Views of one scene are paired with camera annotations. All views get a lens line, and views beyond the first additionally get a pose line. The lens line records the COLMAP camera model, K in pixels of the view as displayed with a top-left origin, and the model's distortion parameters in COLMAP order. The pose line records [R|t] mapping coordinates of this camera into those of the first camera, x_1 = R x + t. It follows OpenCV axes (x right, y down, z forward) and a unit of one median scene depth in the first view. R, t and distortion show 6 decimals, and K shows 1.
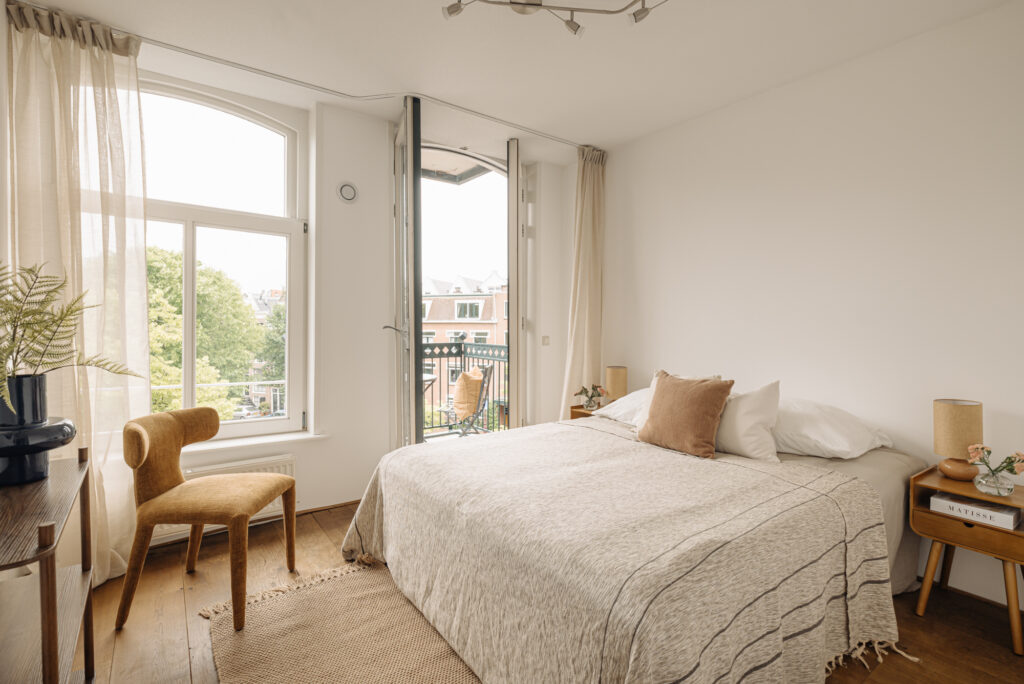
lens RADIAL K [[496.8, 0, 512.0], [0, 496.8, 342.0], [0, 0, 1]] dist [-0.001248, -0.000179]
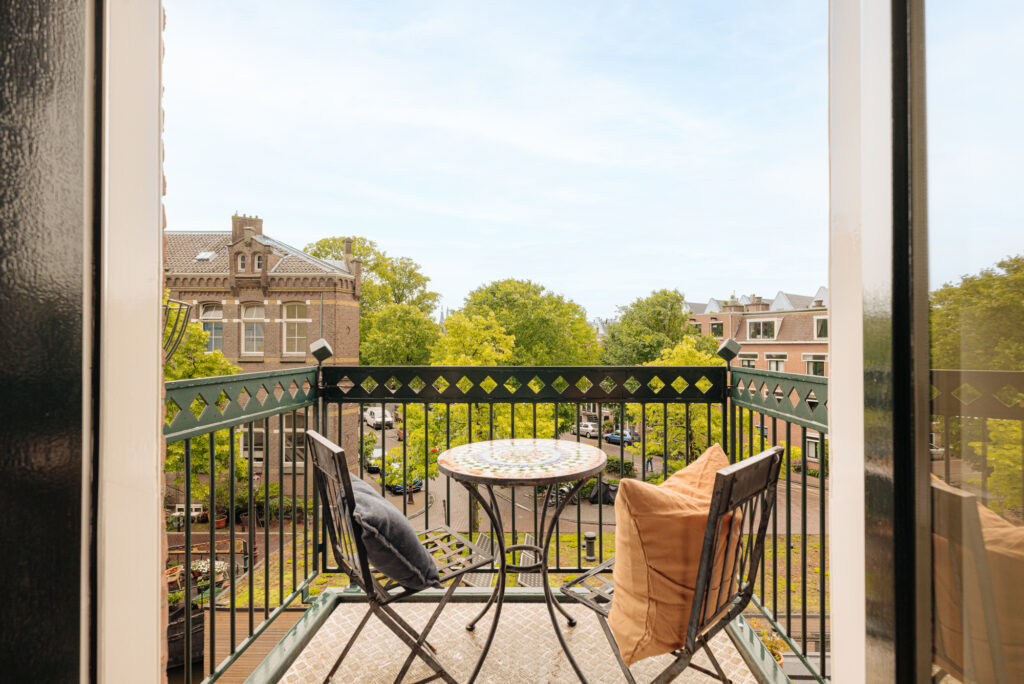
lens RADIAL K [[474.2, 0, 541.2], [0, 474.2, 344.6], [0, 0, 1]] dist [-0.001857, -0.000187]
pose [[0.793120, -0.006174, -0.609034, 0.003605], [-0.020615, 0.999104, -0.036974, 0.000071], [0.608716, 0.041880, 0.792282, 0.169420]]
